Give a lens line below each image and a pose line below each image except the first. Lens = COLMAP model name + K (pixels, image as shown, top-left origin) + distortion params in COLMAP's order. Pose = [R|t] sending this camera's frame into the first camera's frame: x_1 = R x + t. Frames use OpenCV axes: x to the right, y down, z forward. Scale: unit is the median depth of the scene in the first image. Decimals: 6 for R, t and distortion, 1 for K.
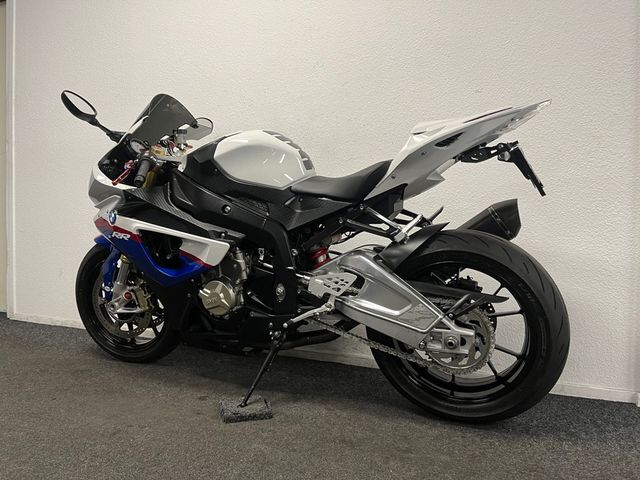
lens RADIAL K [[482.1, 0, 319.2], [0, 482.1, 237.1], [0, 0, 1]] dist [0.053267, -0.065556]
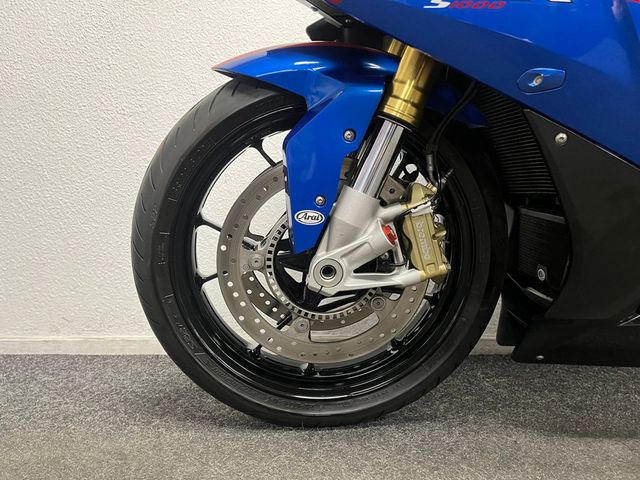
lens RADIAL K [[482.1, 0, 319.9], [0, 482.1, 237.8], [0, 0, 1]] dist [0.053267, -0.065556]
pose [[0.918795, -0.042977, 0.392389, -0.668205], [0.026450, 0.998524, 0.047431, 0.127053], [-0.393849, -0.033201, 0.918575, 0.859526]]
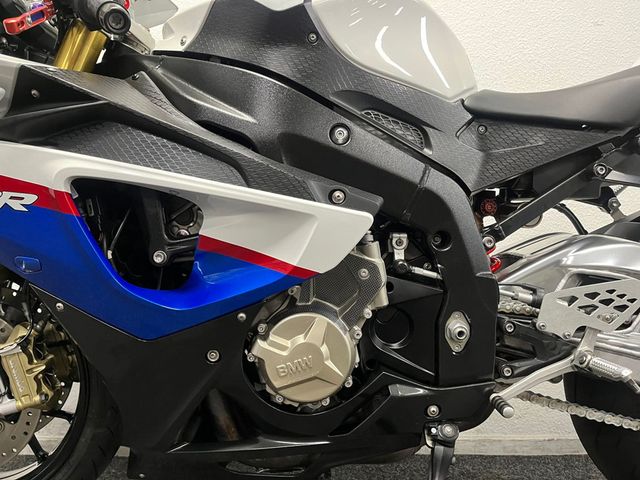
lens RADIAL K [[482.1, 0, 317.7], [0, 482.1, 237.5], [0, 0, 1]] dist [0.053267, -0.065556]
pose [[0.907243, 0.016199, 0.420295, -0.373609], [0.016075, 0.997193, -0.073131, 0.057821], [-0.420300, 0.073104, 0.904436, 0.638093]]
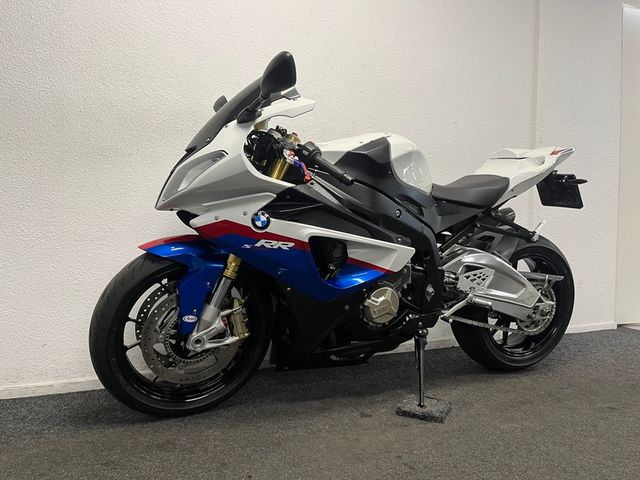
lens RADIAL K [[482.1, 0, 319.7], [0, 482.1, 234.7], [0, 0, 1]] dist [0.053267, -0.065556]
pose [[0.670141, -0.024020, 0.741845, -1.011978], [0.014849, 0.999710, 0.018956, -0.034750], [-0.742085, -0.001688, 0.670303, 0.455697]]
